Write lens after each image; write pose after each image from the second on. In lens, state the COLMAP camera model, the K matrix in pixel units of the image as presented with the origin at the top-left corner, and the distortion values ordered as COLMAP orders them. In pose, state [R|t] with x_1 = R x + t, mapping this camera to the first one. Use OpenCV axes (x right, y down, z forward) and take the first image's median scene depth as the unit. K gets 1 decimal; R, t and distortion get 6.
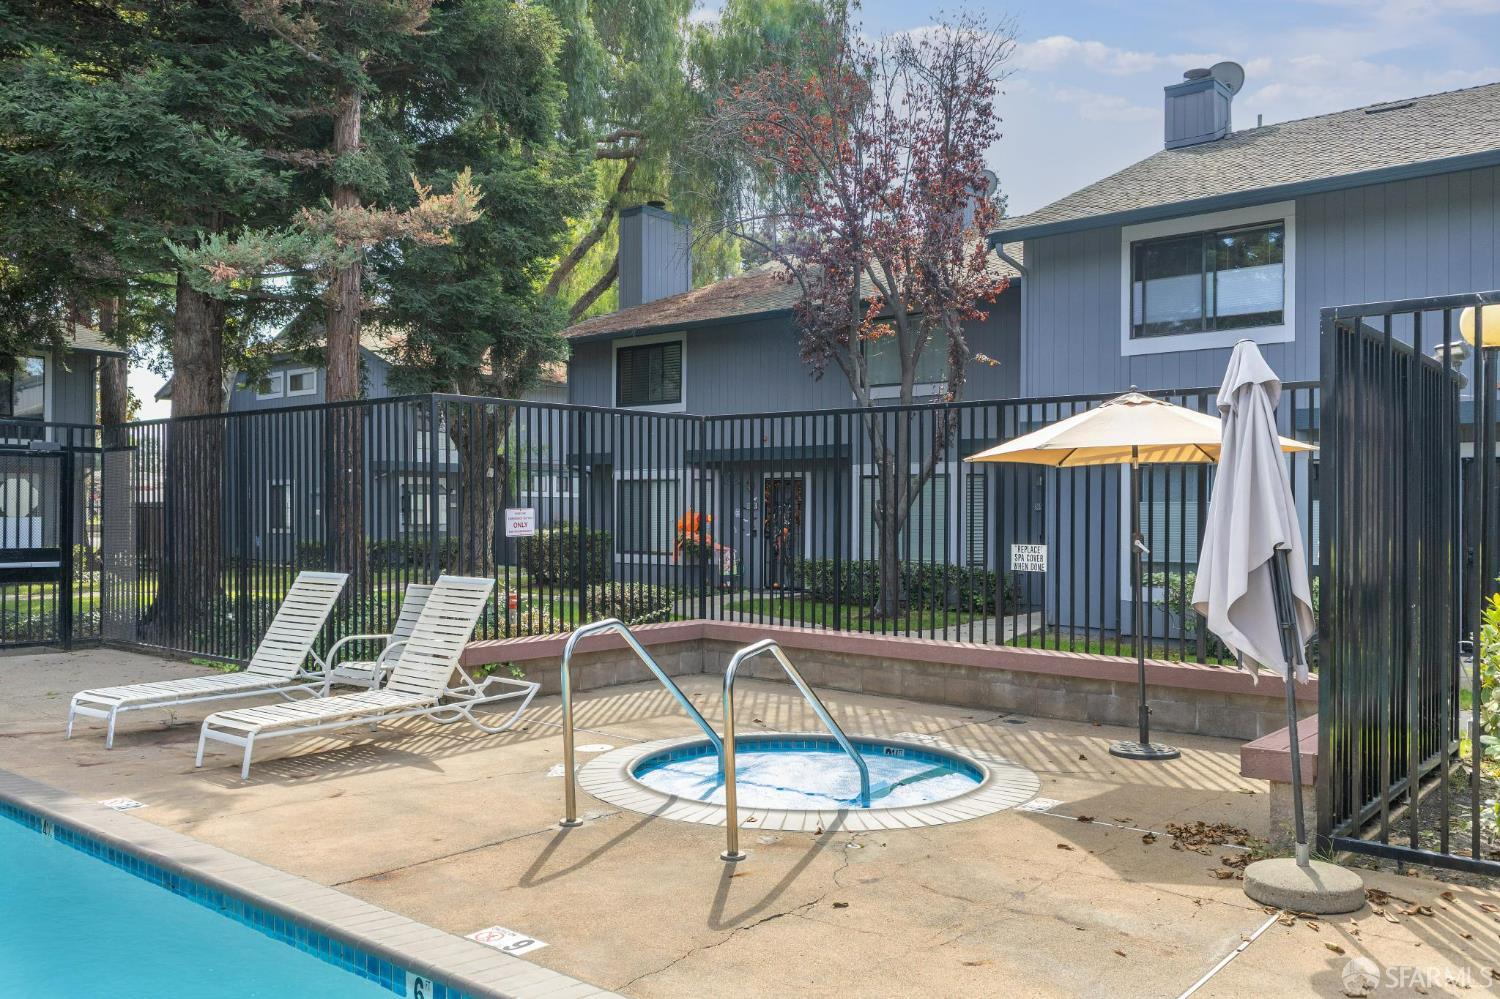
lens RADIAL K [[1281.4, 0, 750.0], [0, 1281.4, 499.5], [0, 0, 1]] dist [0.006957, 0.005107]
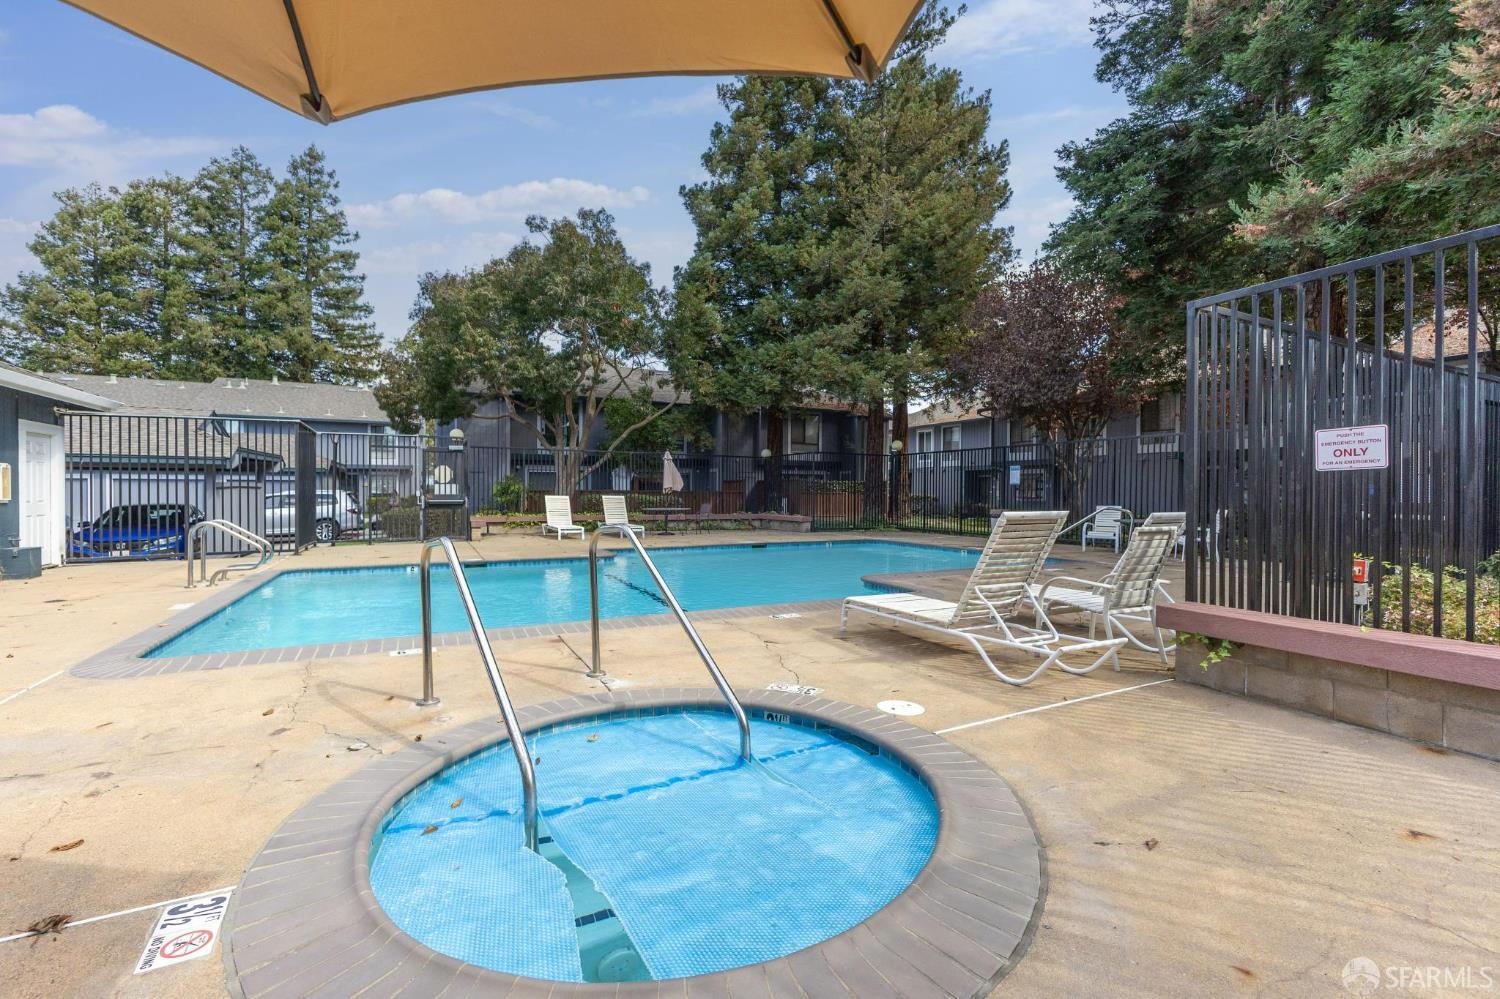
lens RADIAL K [[603.1, 0, 750.0], [0, 603.1, 499.5], [0, 0, 1]] dist [-0.008556, -0.000489]
pose [[-0.353131, 0.008530, -0.935535, 0.184945], [0.006539, 0.999957, 0.006649, 0.032617], [0.935551, -0.003769, -0.353172, 0.648867]]
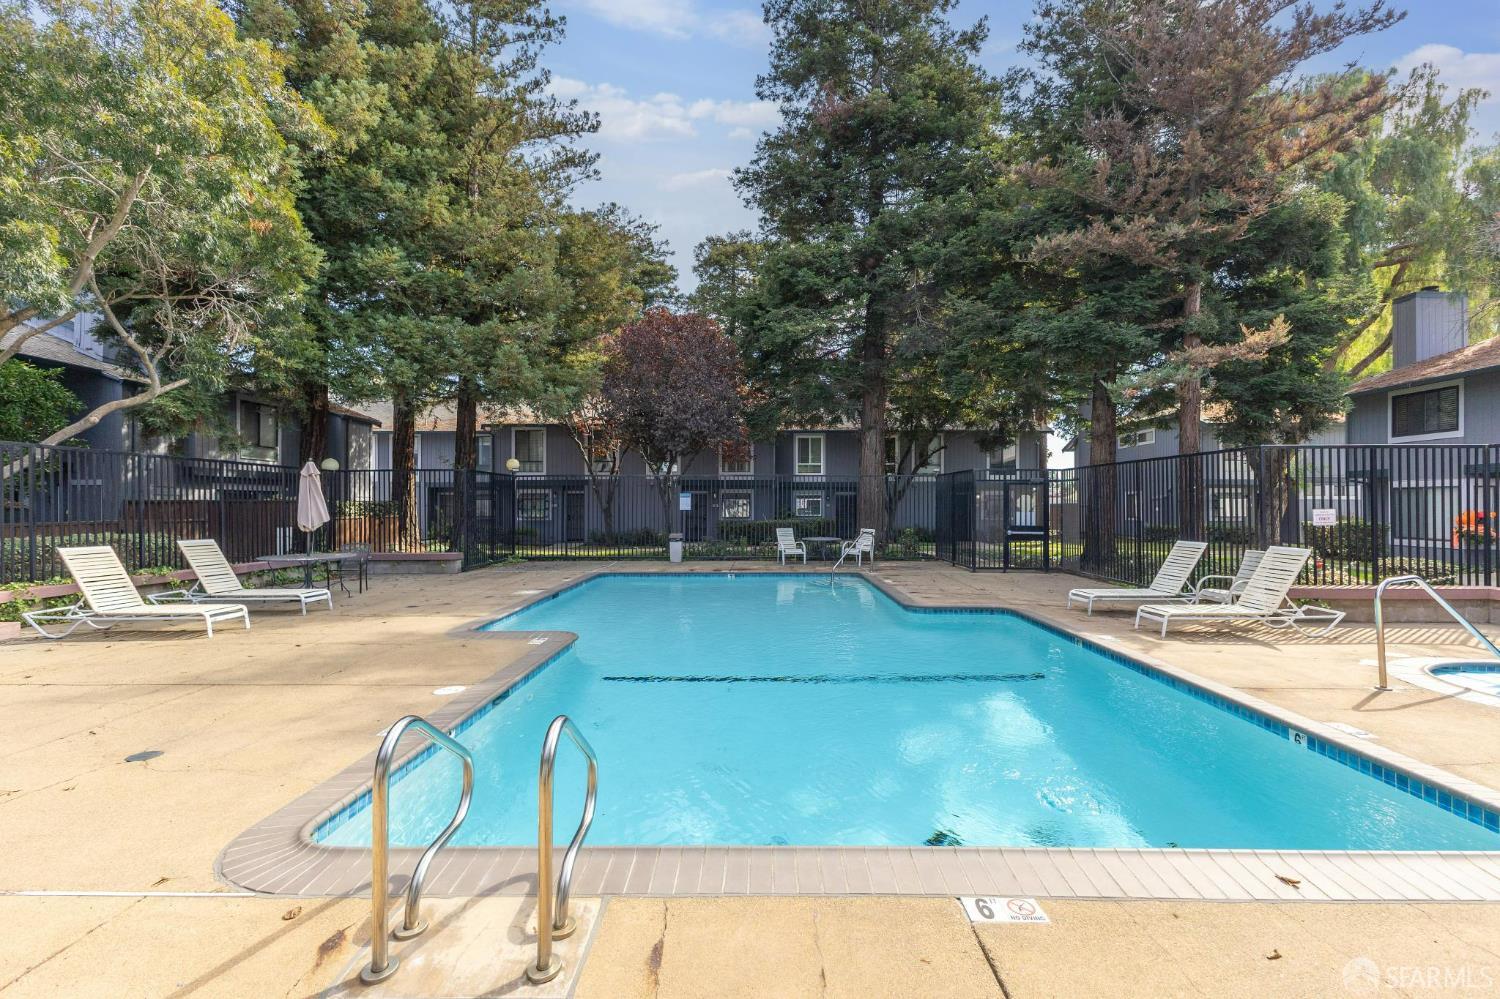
lens RADIAL K [[646.0, 0, 750.0], [0, 646.0, 499.5], [0, 0, 1]] dist [0.018781, -0.007691]
pose [[0.638461, -0.007138, -0.769621, -0.000570], [0.004287, 0.999974, -0.005718, -0.003268], [0.769643, 0.000351, 0.638475, -0.103980]]
